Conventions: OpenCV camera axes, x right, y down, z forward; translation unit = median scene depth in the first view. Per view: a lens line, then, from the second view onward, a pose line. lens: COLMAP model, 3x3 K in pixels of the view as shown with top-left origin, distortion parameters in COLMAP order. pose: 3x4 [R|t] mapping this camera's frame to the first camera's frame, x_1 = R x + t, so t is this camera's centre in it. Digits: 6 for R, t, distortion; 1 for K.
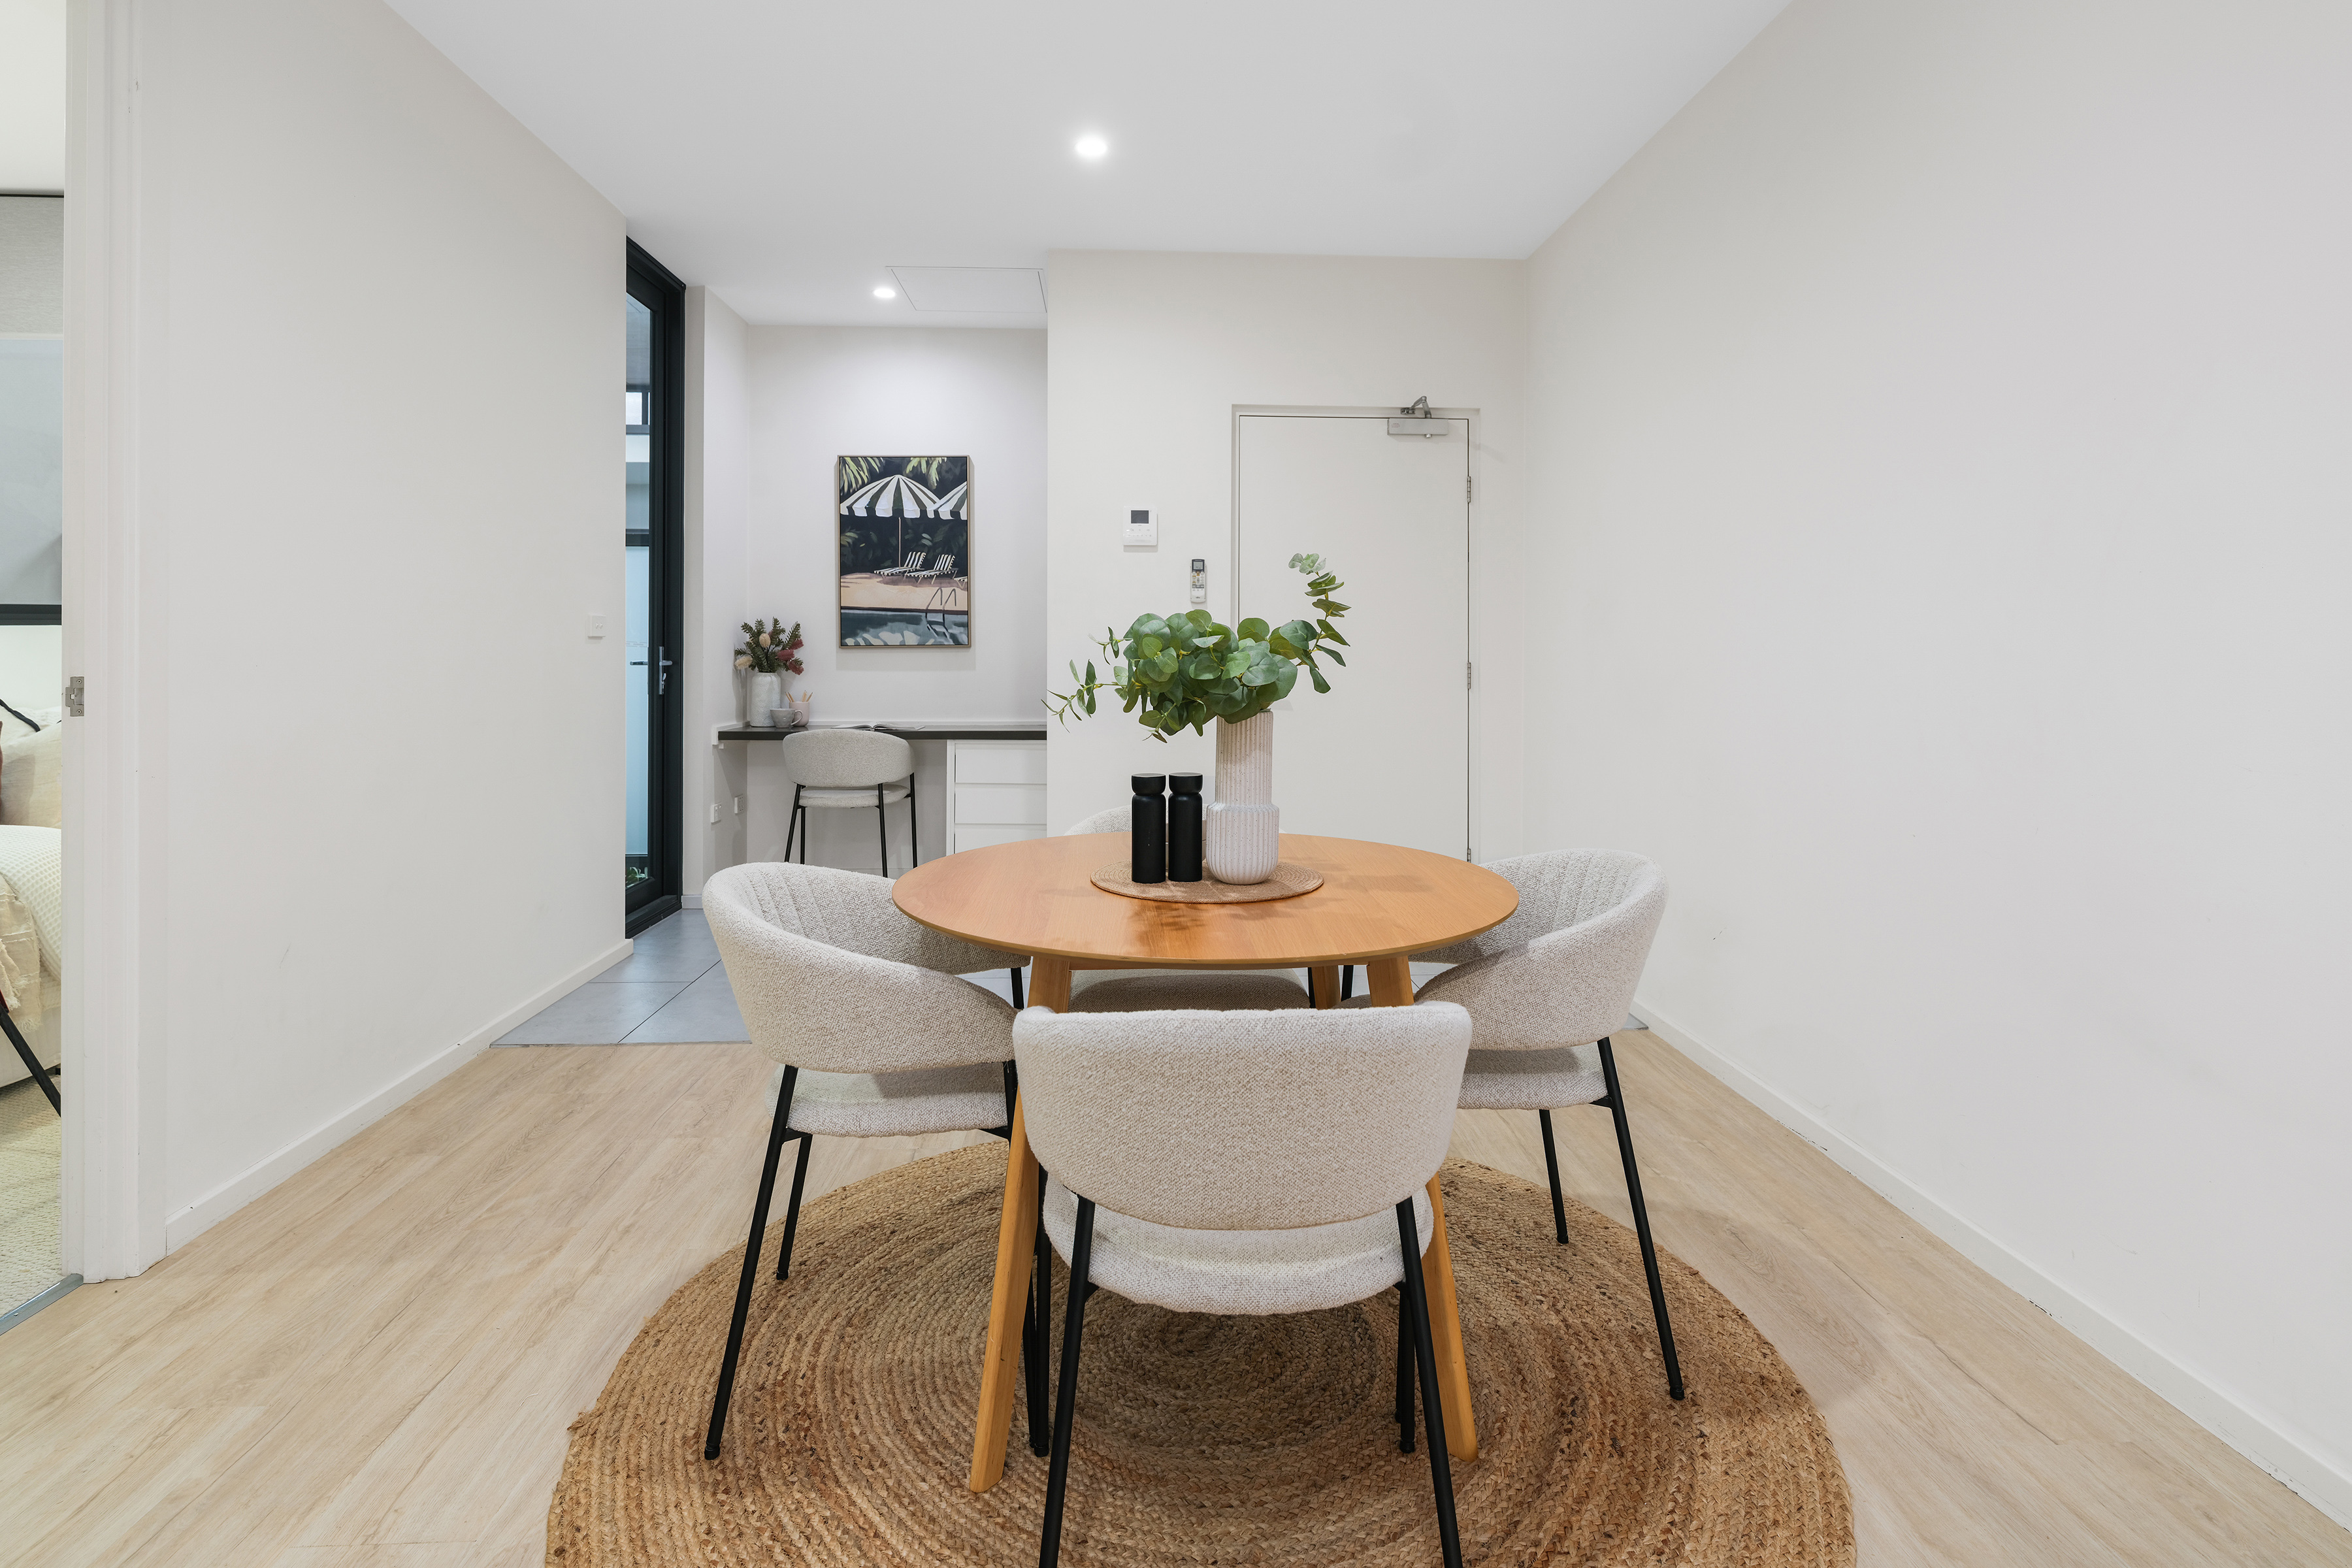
lens RADIAL K [[1179.2, 0, 1174.6], [0, 1179.2, 651.5], [0, 0, 1]] dist [-0.002658, 0.000423]
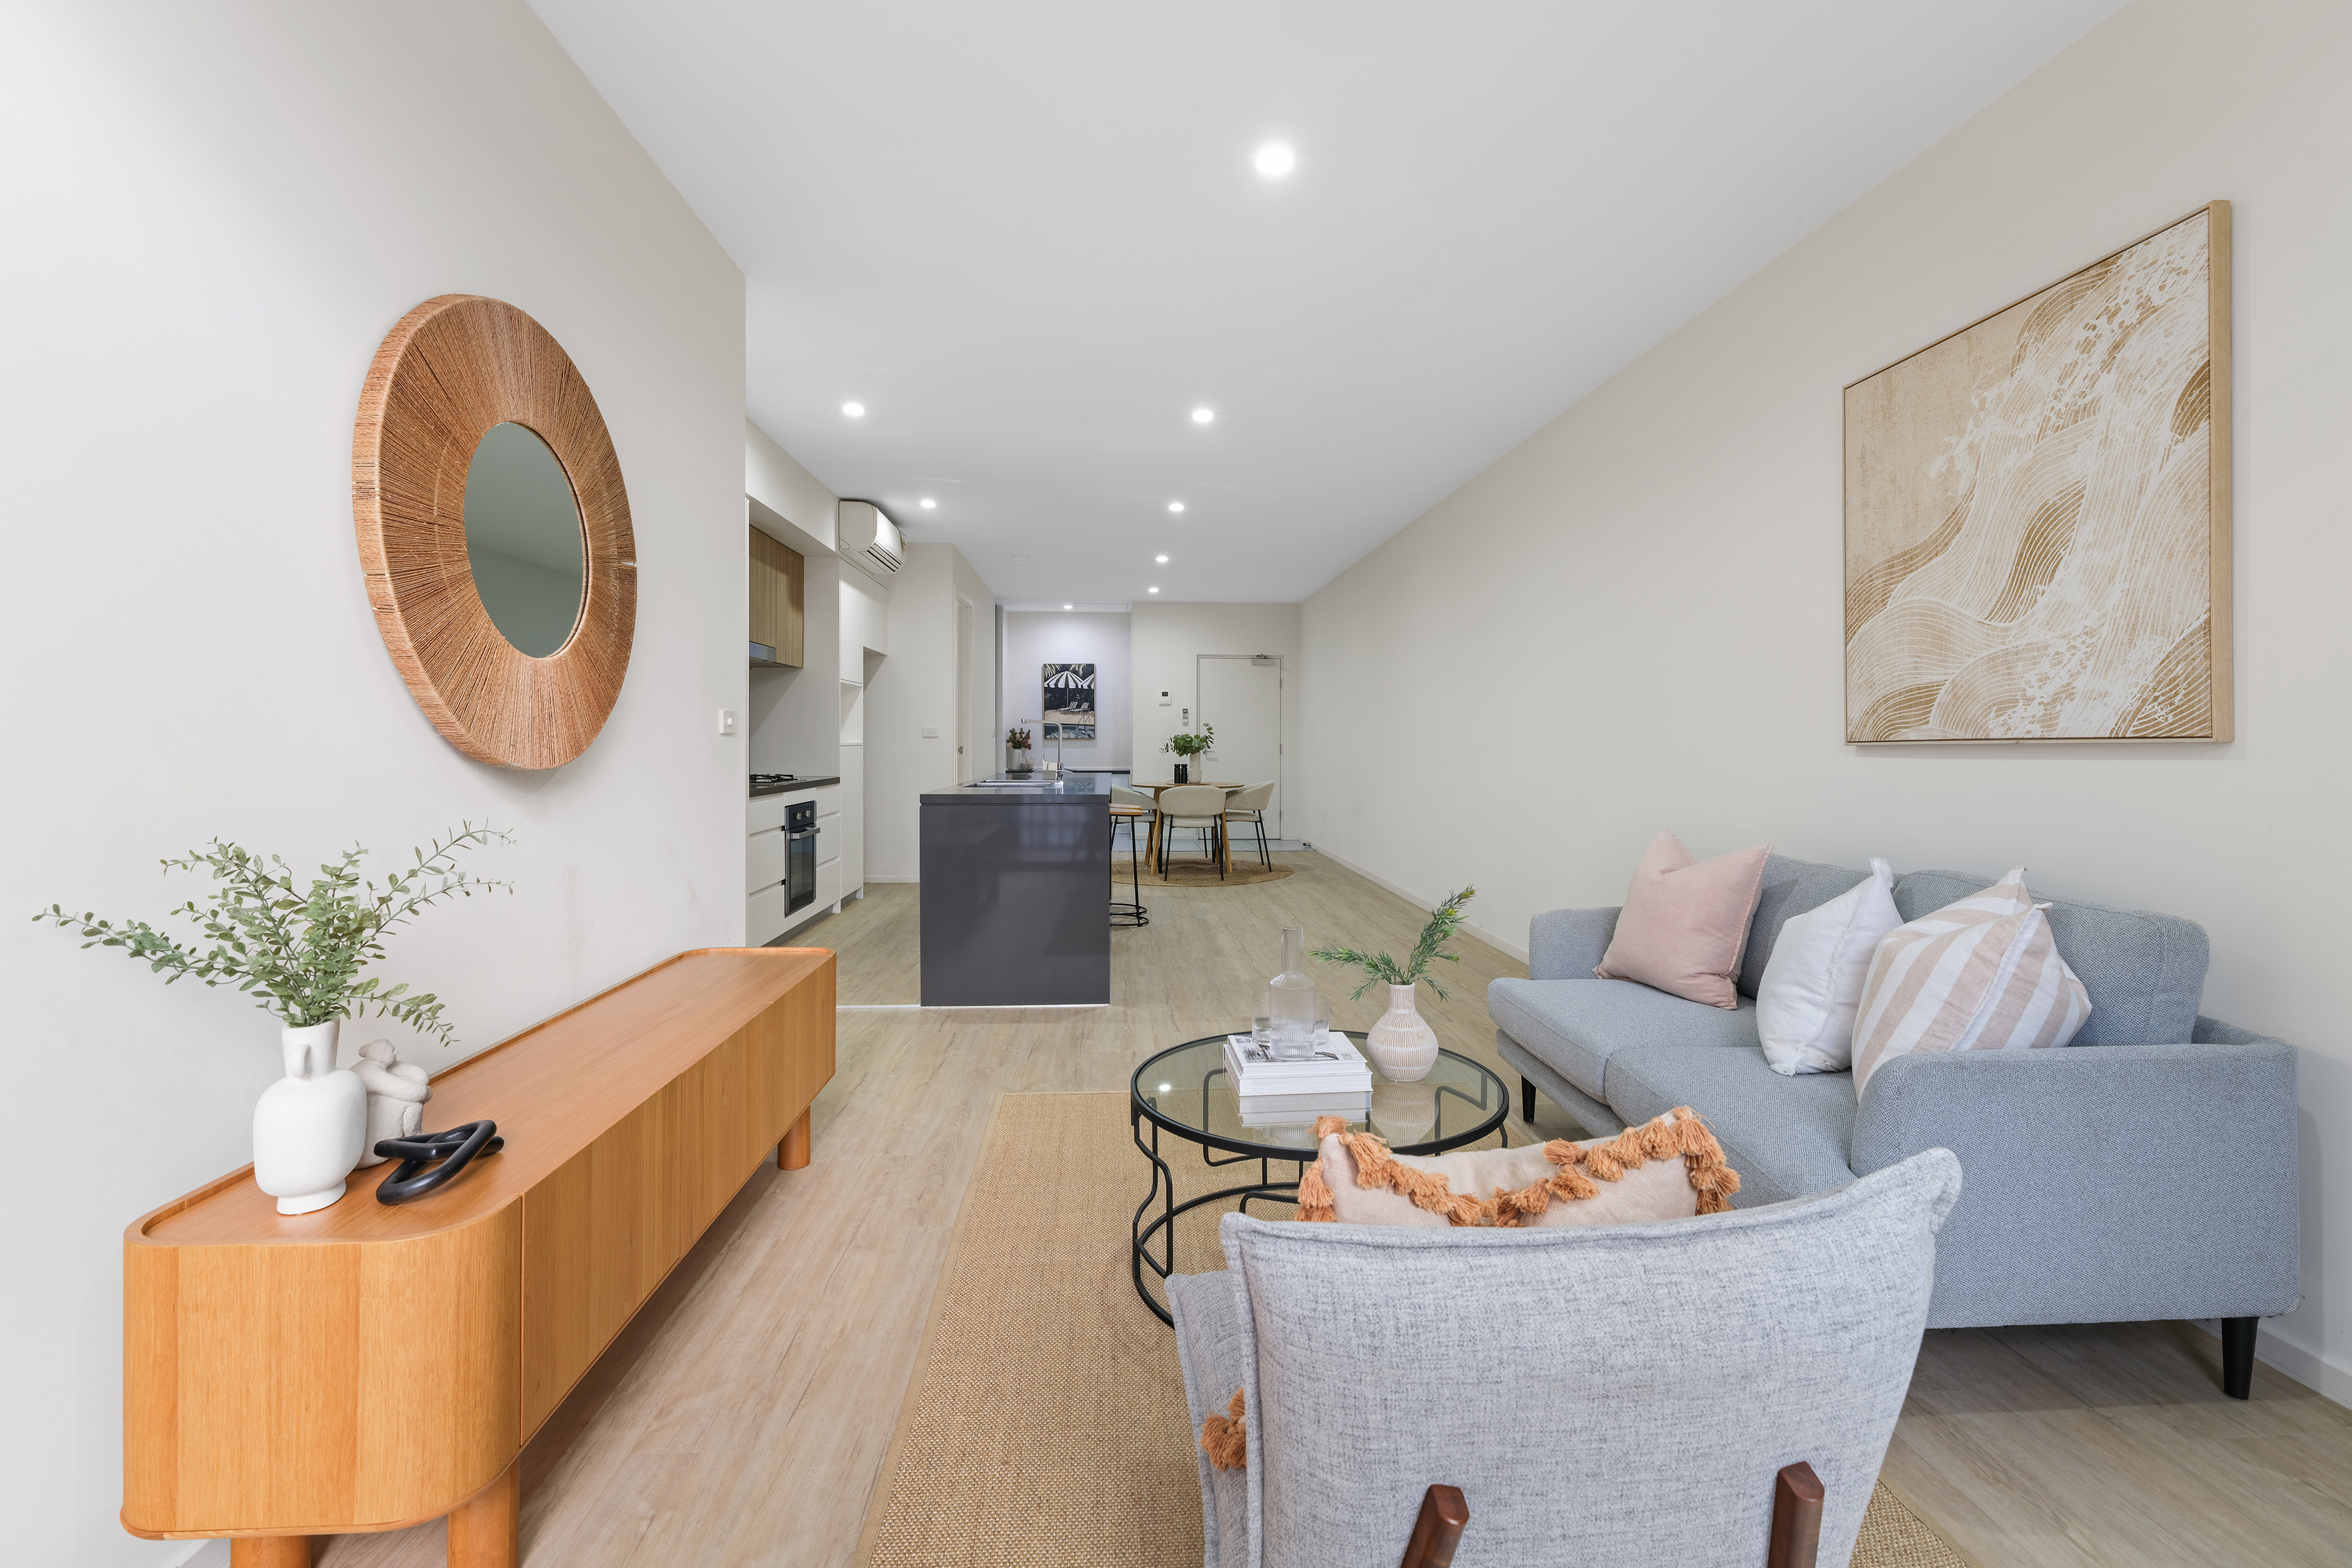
lens RADIAL K [[1064.6, 0, 1179.2], [0, 1064.6, 741.3], [0, 0, 1]] dist [0.000707, 0.000209]
pose [[0.999839, -0.001342, 0.017890, -0.033993], [0.001313, 0.999998, 0.001644, -0.002218], [-0.017892, -0.001620, 0.999839, -1.301257]]
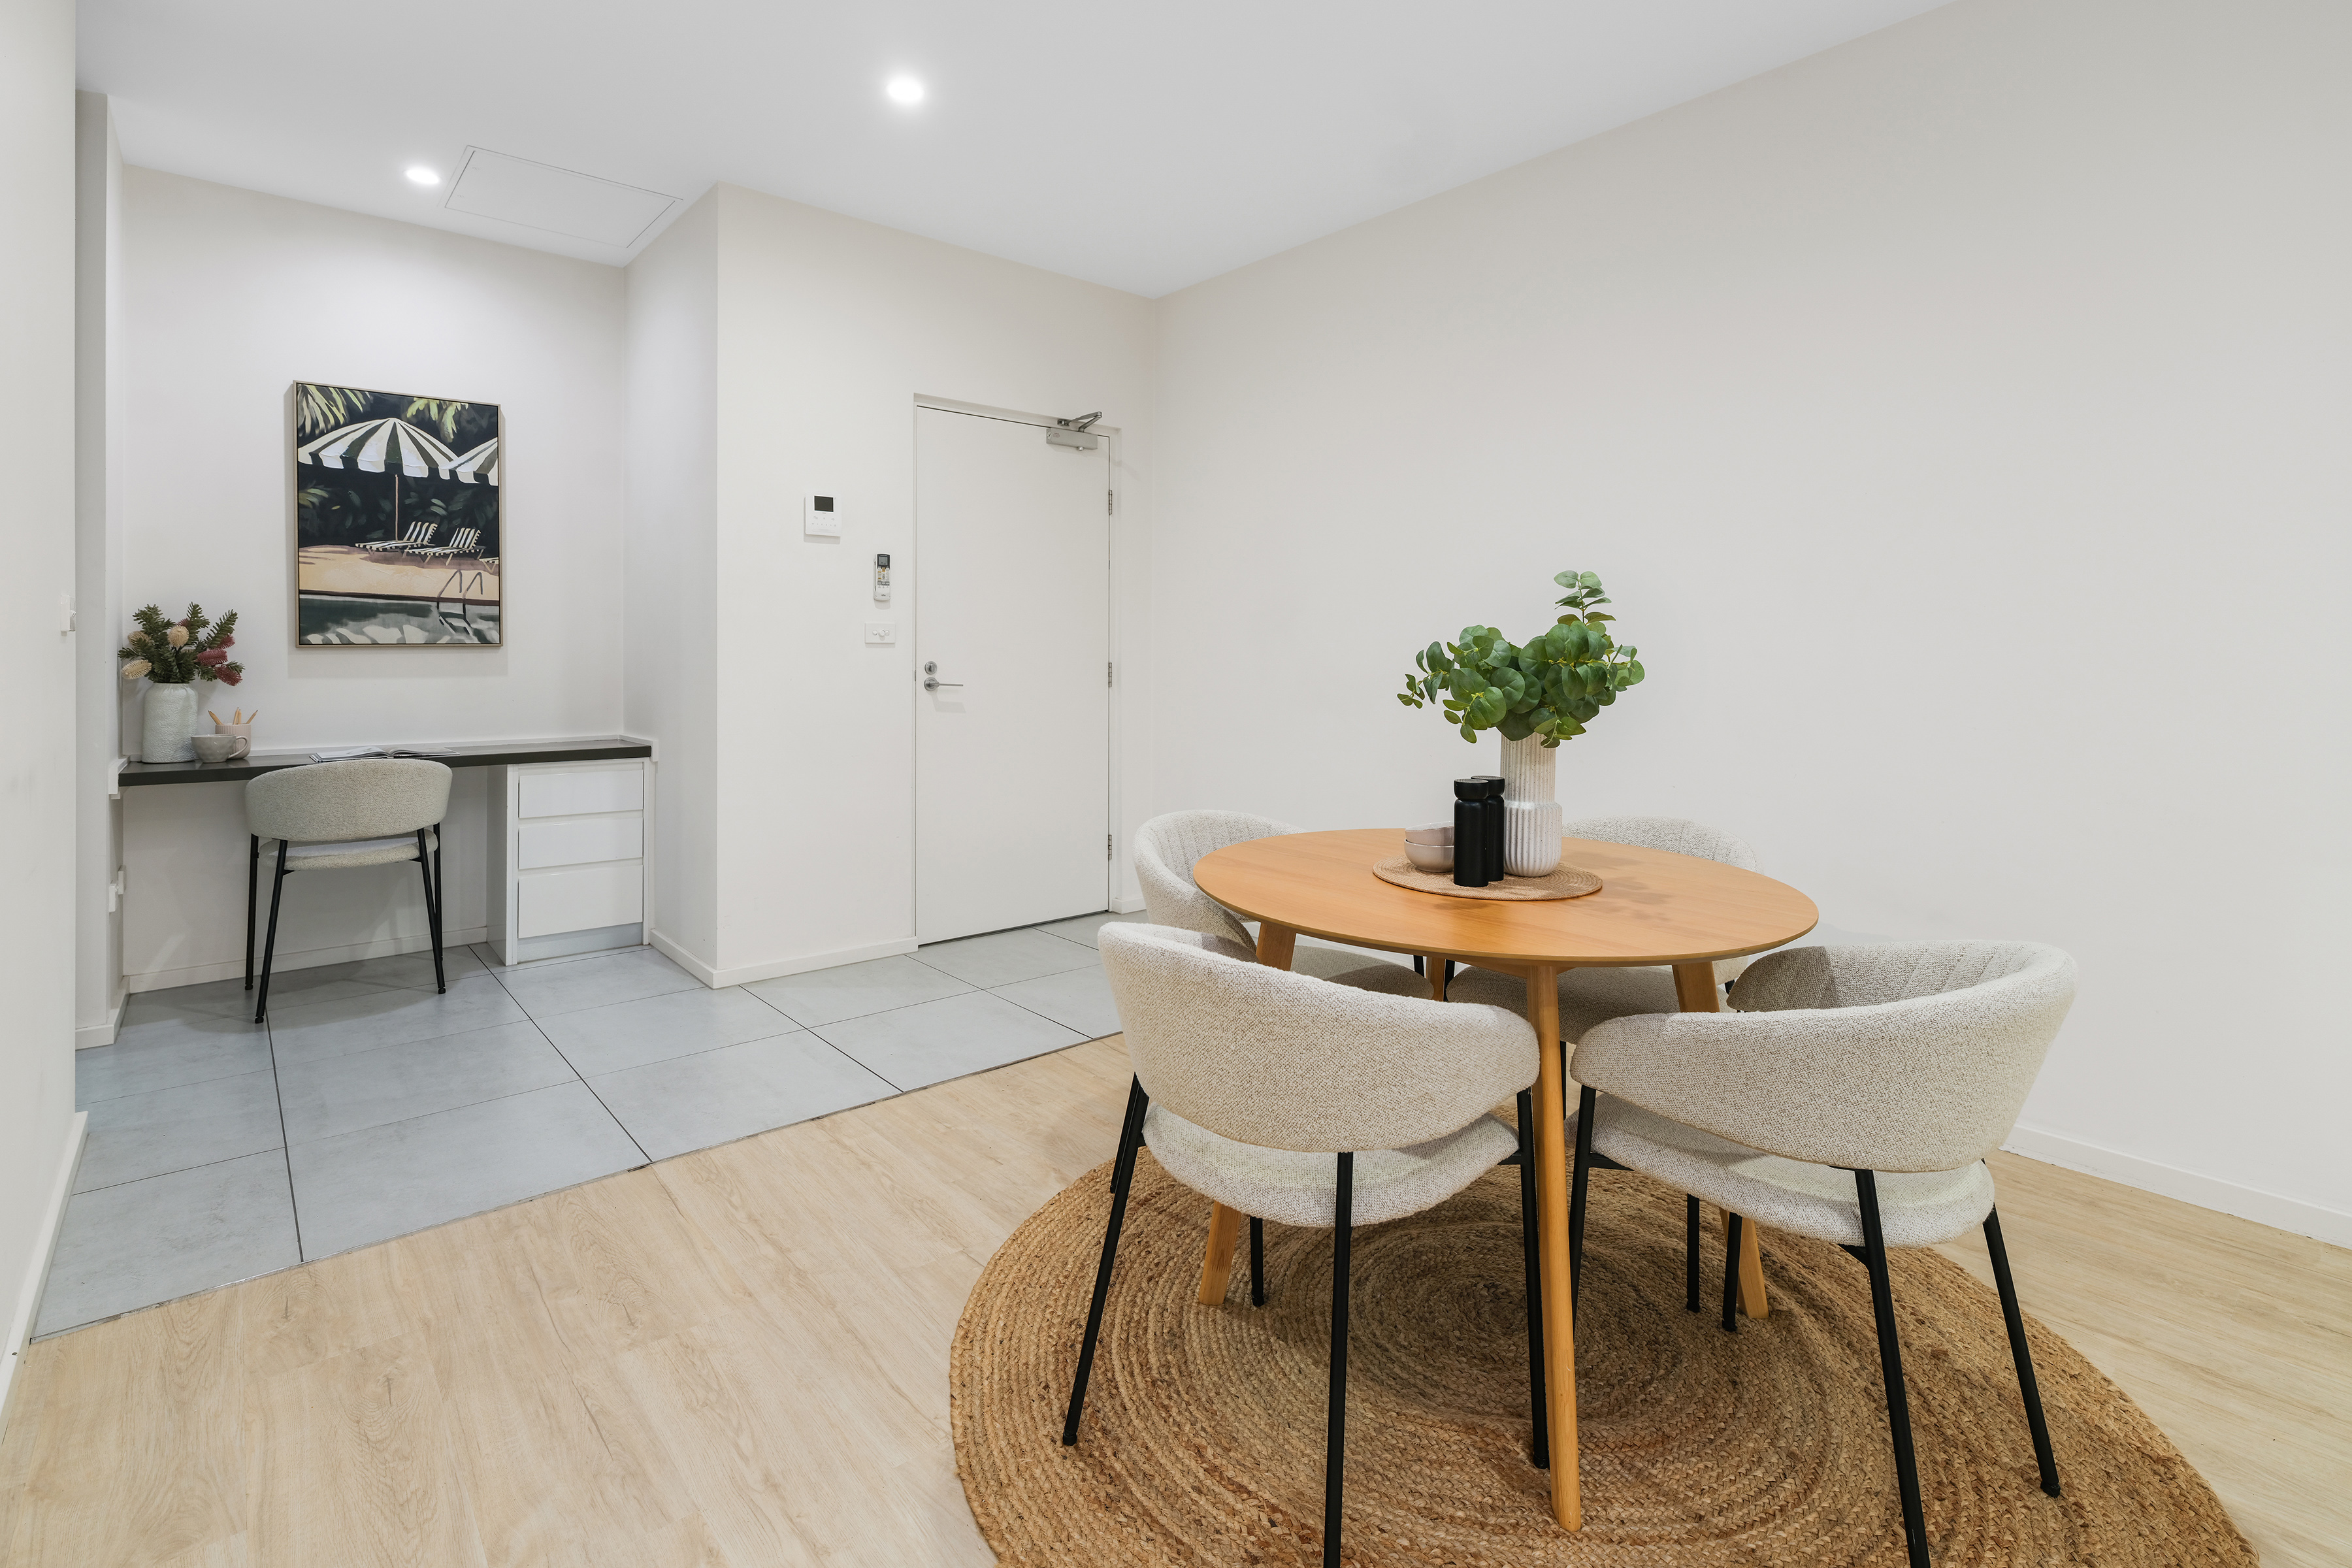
lens RADIAL K [[1108.8, 0, 1172.4], [0, 1108.8, 650.9], [0, 0, 1]] dist [-0.000585, 0.000494]
pose [[0.792690, -0.000332, 0.609625, -0.272747], [-0.000931, 0.999998, 0.001755, -0.002512], [-0.609625, -0.001958, 0.792688, 0.133712]]
